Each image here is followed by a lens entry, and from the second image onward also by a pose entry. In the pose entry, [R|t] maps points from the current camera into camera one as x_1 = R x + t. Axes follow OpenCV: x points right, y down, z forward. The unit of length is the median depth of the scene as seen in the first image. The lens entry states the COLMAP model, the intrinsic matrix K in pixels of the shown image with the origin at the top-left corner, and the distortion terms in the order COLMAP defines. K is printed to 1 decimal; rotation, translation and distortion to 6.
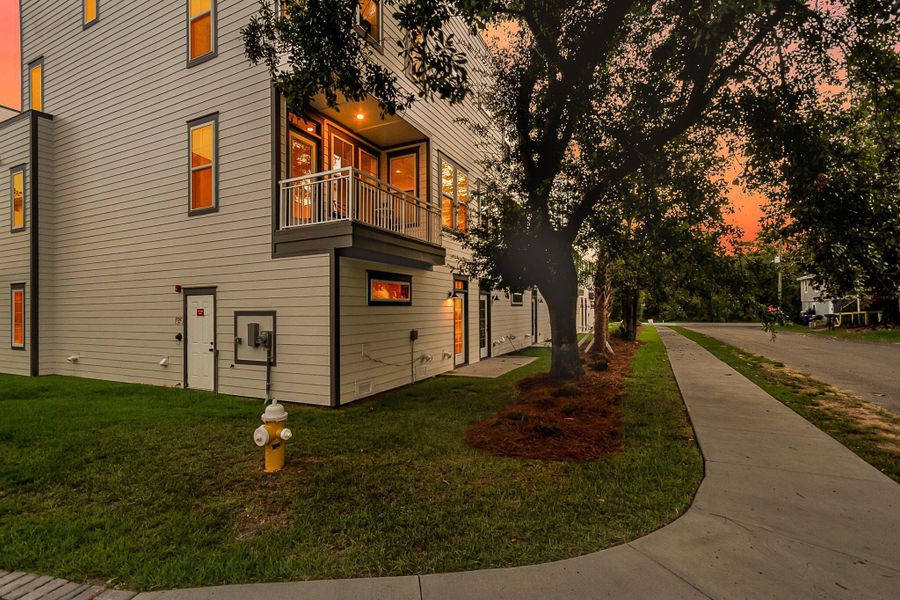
lens RADIAL K [[420.5, 0, 451.3], [0, 420.5, 304.0], [0, 0, 1]] dist [-0.000097, 0.000290]
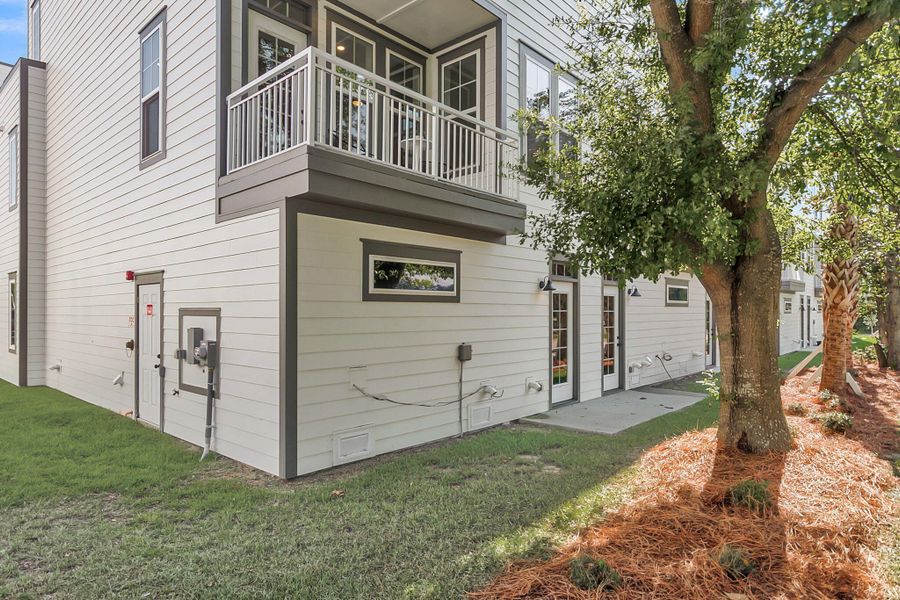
lens RADIAL K [[532.1, 0, 449.2], [0, 532.1, 306.1], [0, 0, 1]] dist [0.002942, -0.000667]
pose [[0.959128, 0.009195, -0.282823, 0.102333], [-0.007863, 0.999952, 0.005844, 0.004796], [0.282863, -0.003381, 0.959154, 0.288366]]
